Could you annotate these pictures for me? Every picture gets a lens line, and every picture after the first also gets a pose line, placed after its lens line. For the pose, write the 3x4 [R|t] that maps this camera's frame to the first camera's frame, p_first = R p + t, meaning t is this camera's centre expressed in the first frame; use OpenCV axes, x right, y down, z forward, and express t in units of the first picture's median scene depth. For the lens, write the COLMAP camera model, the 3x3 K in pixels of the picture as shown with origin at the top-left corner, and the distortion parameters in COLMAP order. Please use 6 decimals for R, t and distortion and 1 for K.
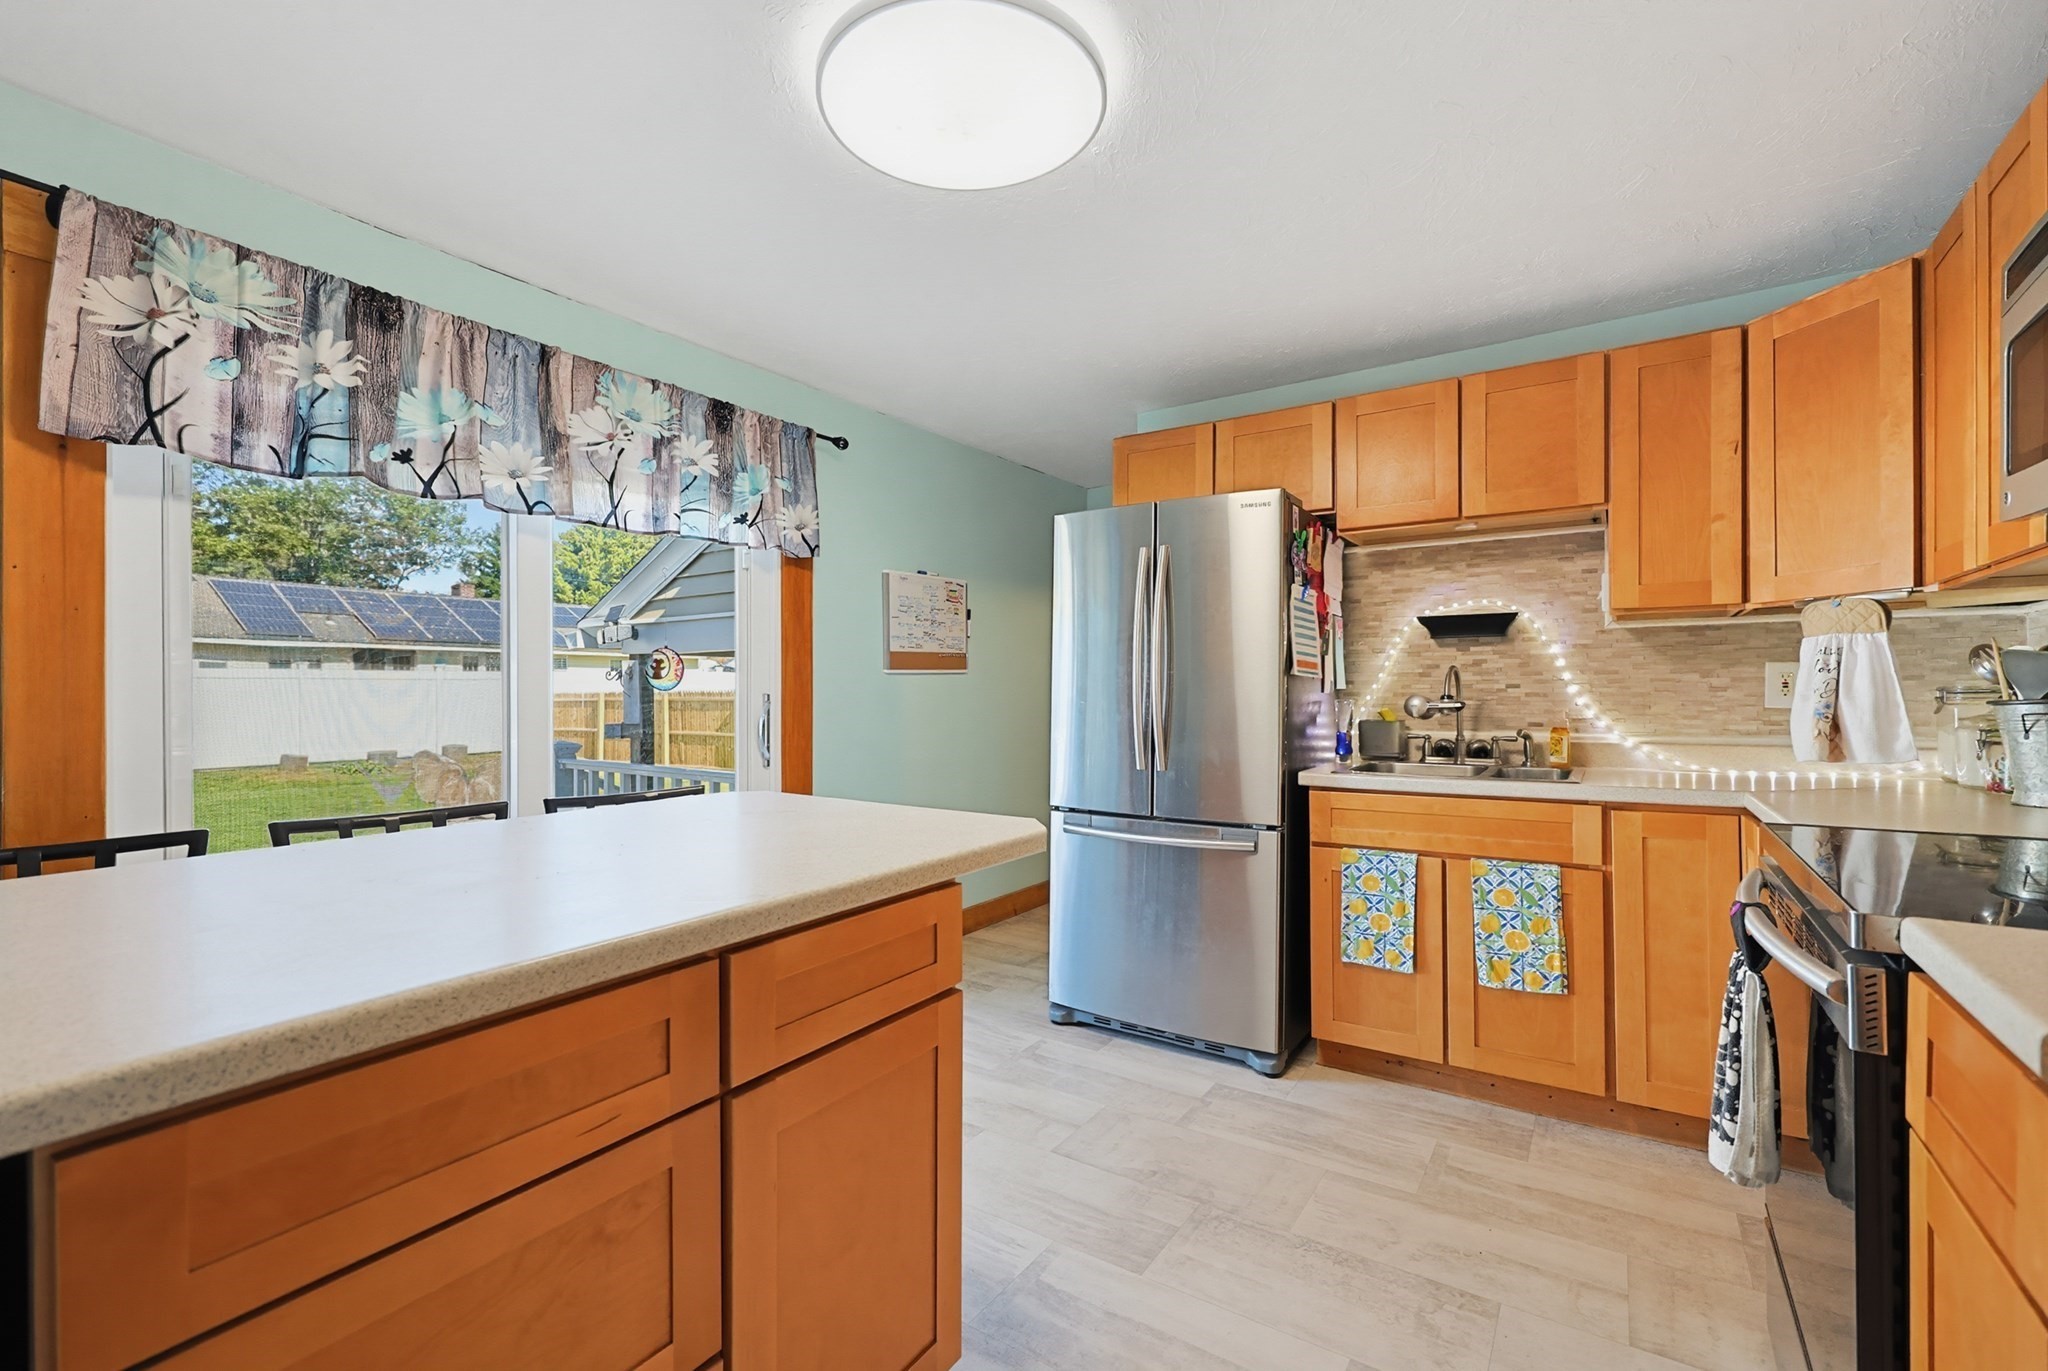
lens RADIAL K [[890.1, 0, 1025.3], [0, 890.1, 687.2], [0, 0, 1]] dist [0.004220, -0.001341]
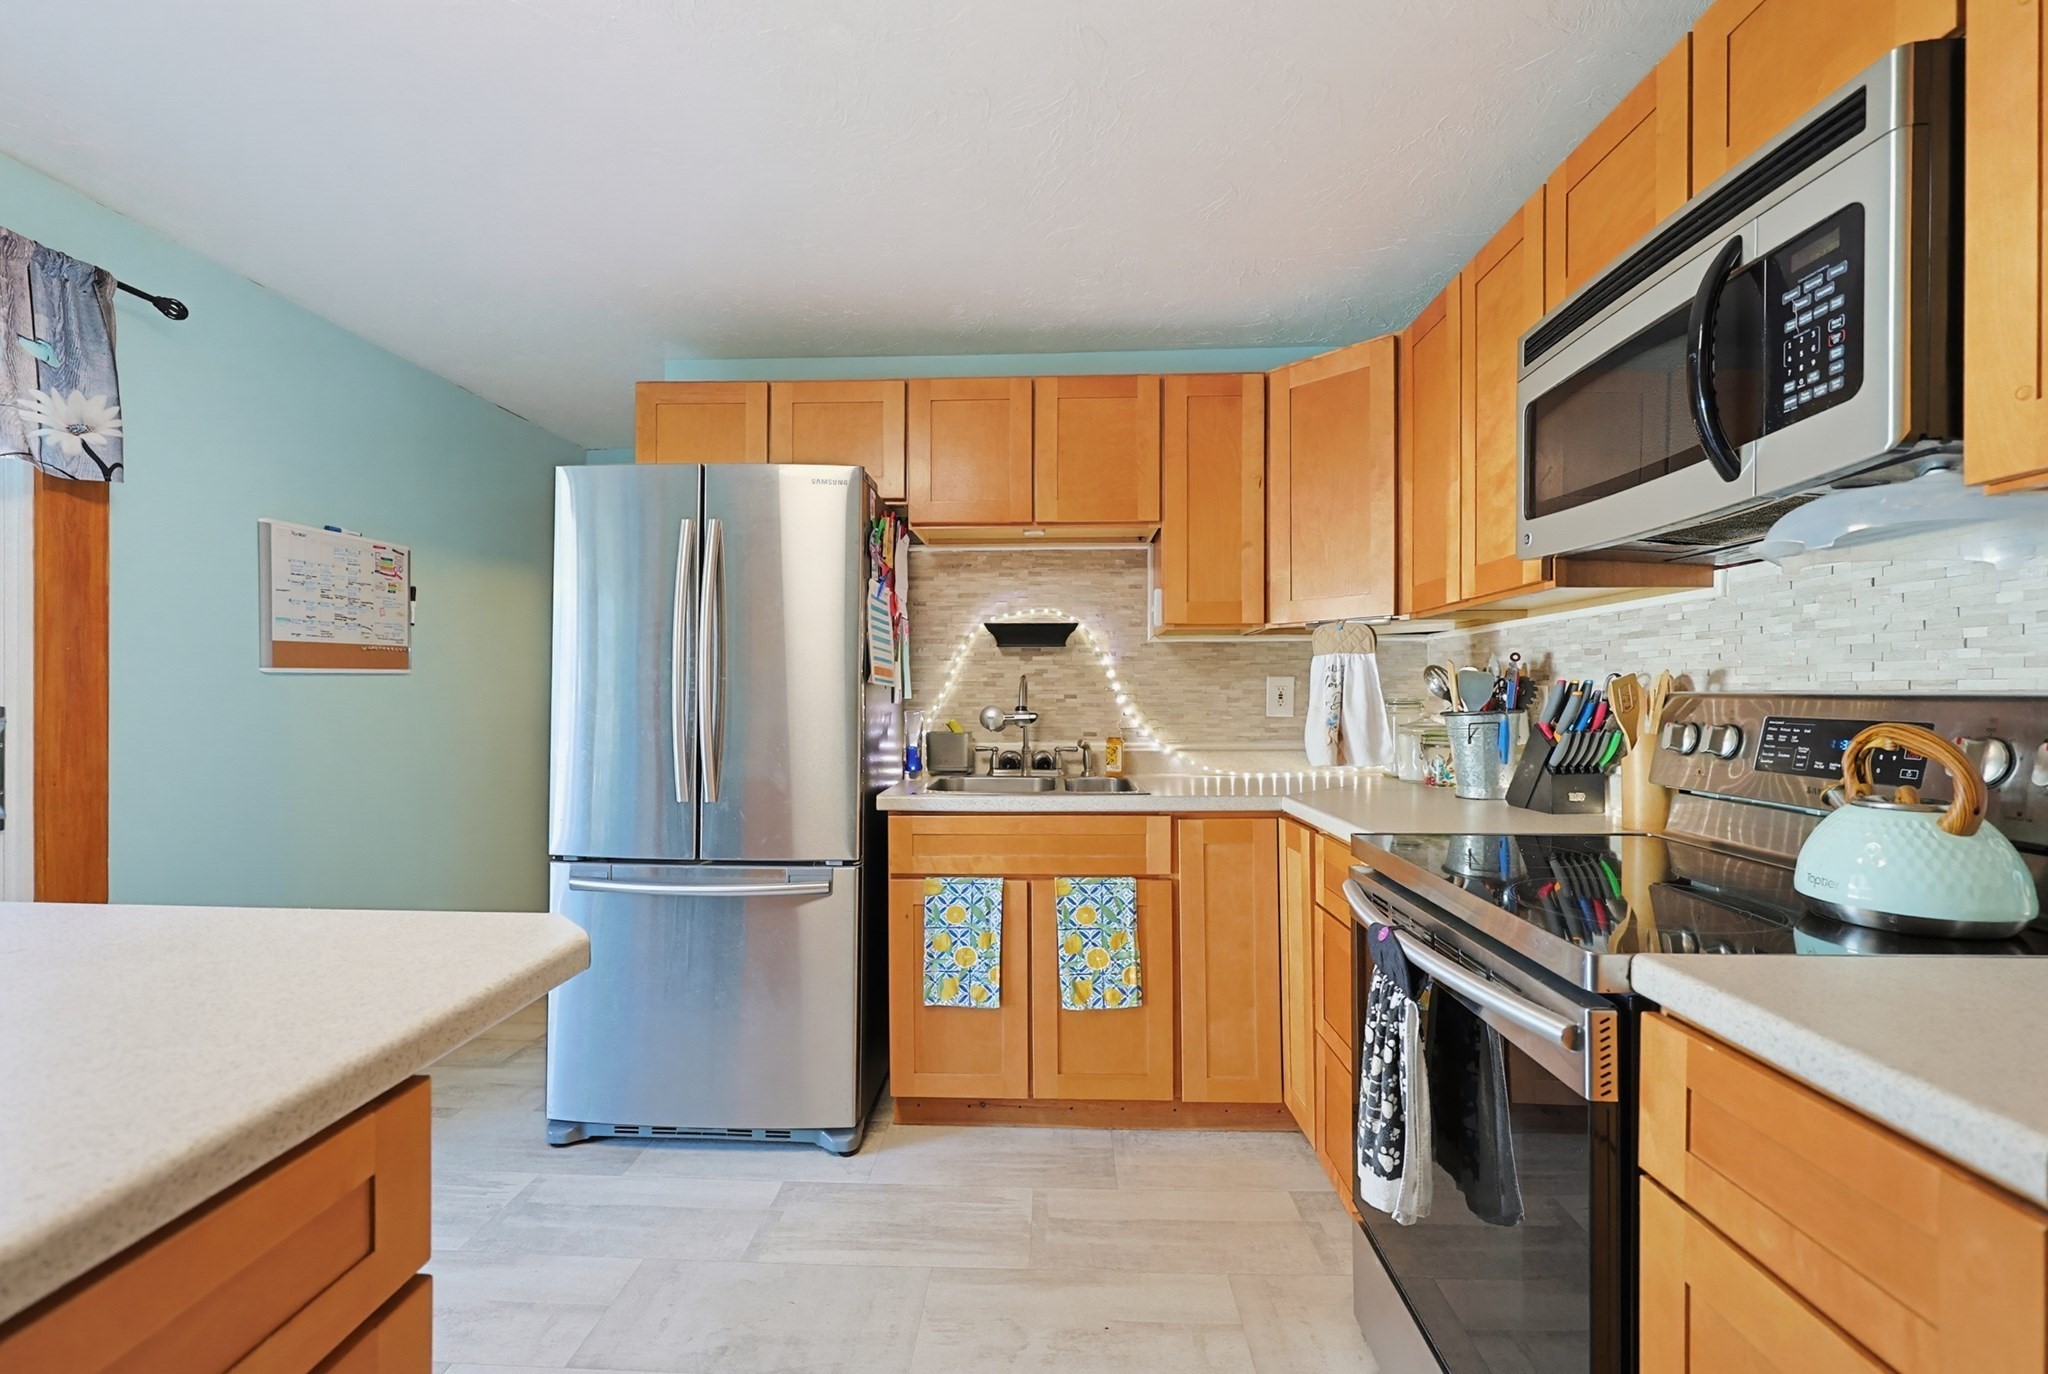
lens RADIAL K [[890.1, 0, 1021.5], [0, 890.1, 696.2], [0, 0, 1]] dist [0.004220, -0.001341]
pose [[0.855575, 0.002236, 0.517674, -0.025151], [-0.005382, 0.999975, 0.004576, -0.006773], [-0.517651, -0.006701, 0.855565, 0.195739]]
